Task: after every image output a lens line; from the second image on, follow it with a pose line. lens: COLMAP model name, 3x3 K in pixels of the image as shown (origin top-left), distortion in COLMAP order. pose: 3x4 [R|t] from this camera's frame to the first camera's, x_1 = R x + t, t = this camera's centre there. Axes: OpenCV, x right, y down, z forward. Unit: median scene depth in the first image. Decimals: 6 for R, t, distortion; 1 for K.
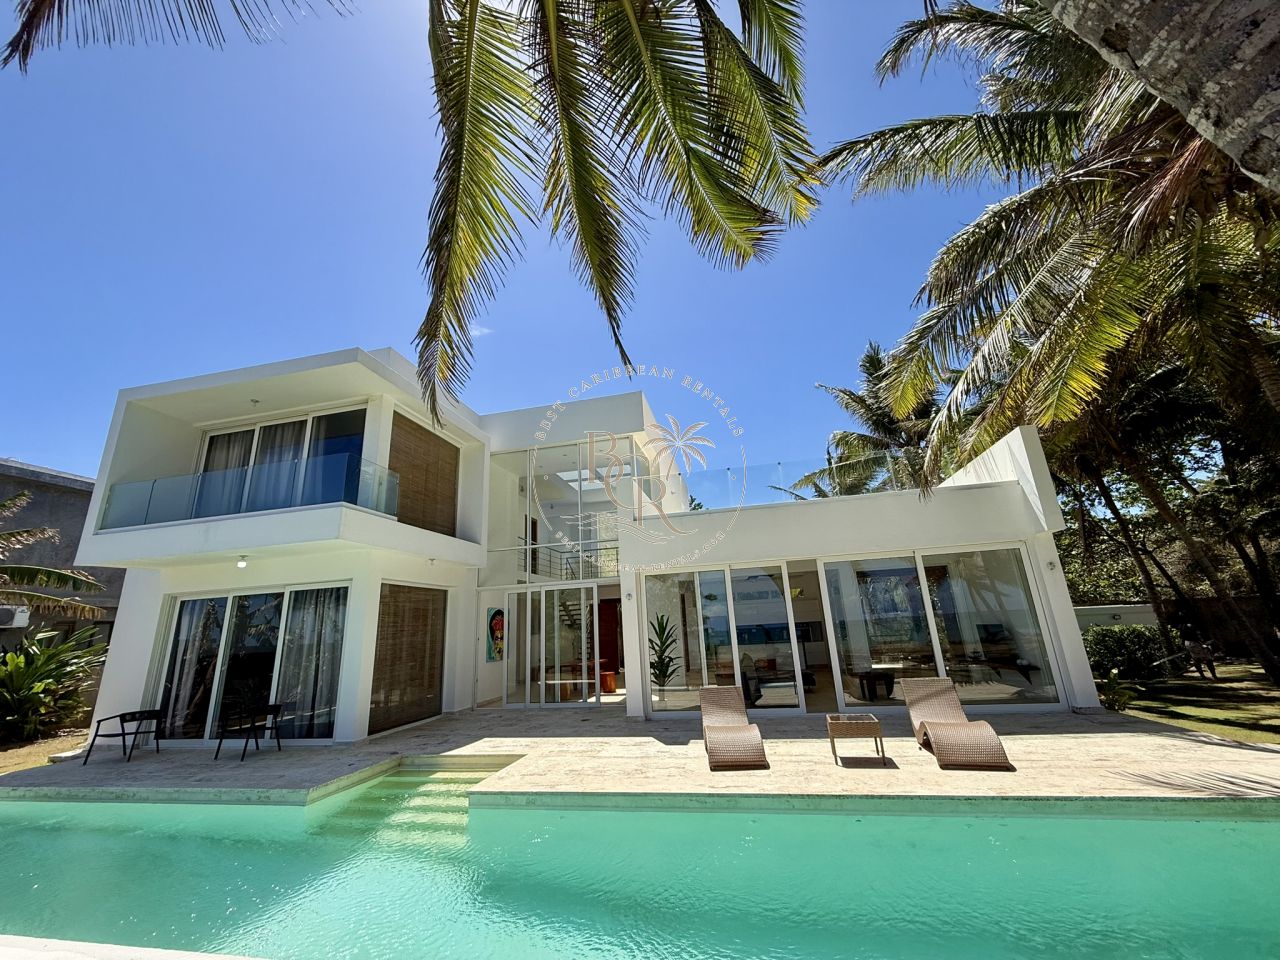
lens RADIAL K [[509.1, 0, 638.1], [0, 509.1, 481.2], [0, 0, 1]] dist [0.000434, 0.000006]
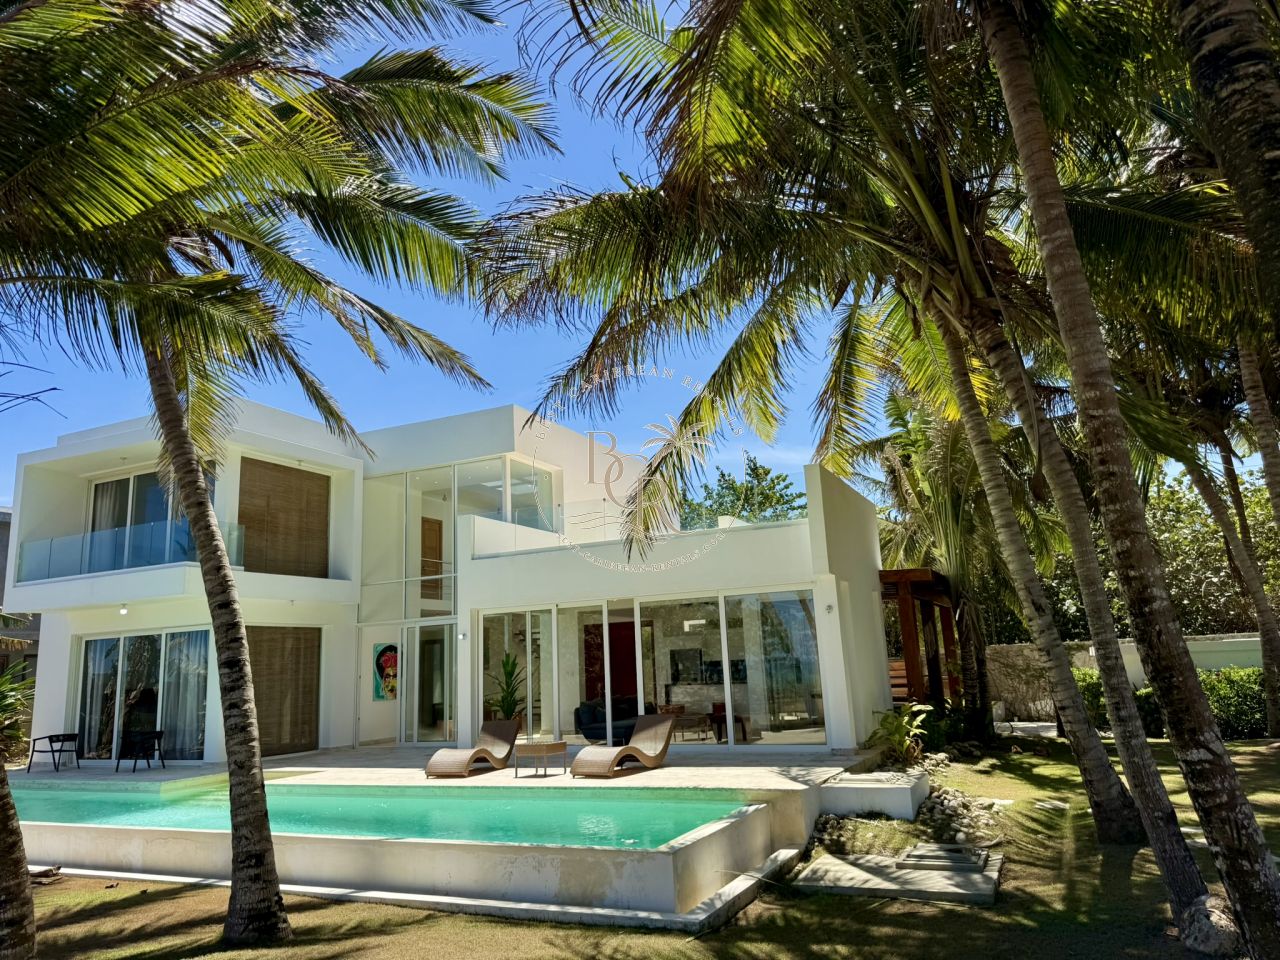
lens RADIAL K [[925.8, 0, 640.0], [0, 925.8, 480.0], [0, 0, 1]] dist [0.062502, -0.075011]
pose [[0.973734, -0.034640, -0.225040, 0.738591], [0.055211, 0.994784, 0.085768, -0.218494], [0.220895, -0.095939, 0.970567, -0.669600]]
